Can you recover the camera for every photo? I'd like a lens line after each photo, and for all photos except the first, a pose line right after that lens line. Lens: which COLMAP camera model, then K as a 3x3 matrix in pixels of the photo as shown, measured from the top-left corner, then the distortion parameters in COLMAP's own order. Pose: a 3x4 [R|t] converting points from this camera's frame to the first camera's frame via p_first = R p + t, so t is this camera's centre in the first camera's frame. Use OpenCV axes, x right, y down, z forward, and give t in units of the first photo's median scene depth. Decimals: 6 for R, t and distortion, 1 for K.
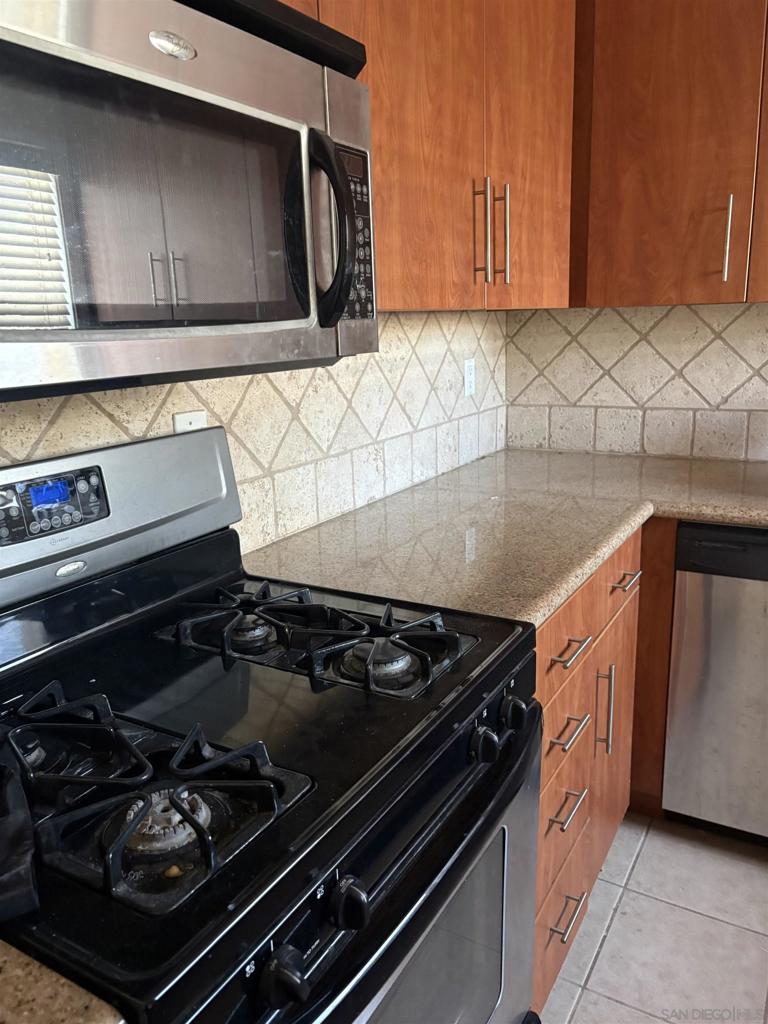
lens RADIAL K [[787.3, 0, 384.0], [0, 787.3, 512.0], [0, 0, 1]] dist [0.001080, 0.000171]
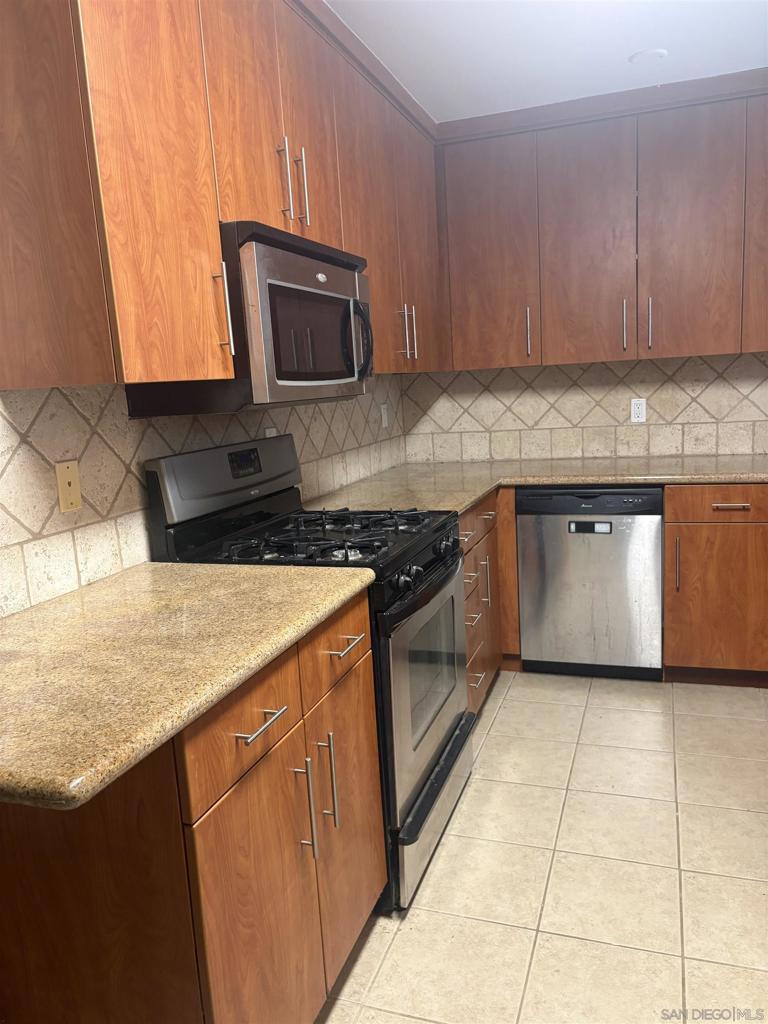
lens RADIAL K [[766.4, 0, 384.0], [0, 766.4, 512.0], [0, 0, 1]] dist [0.003209, 0.000310]
pose [[0.980682, -0.057614, 0.186932, -0.211790], [0.071801, 0.994957, -0.070031, 0.144461], [-0.181955, 0.082100, 0.979873, -0.552689]]
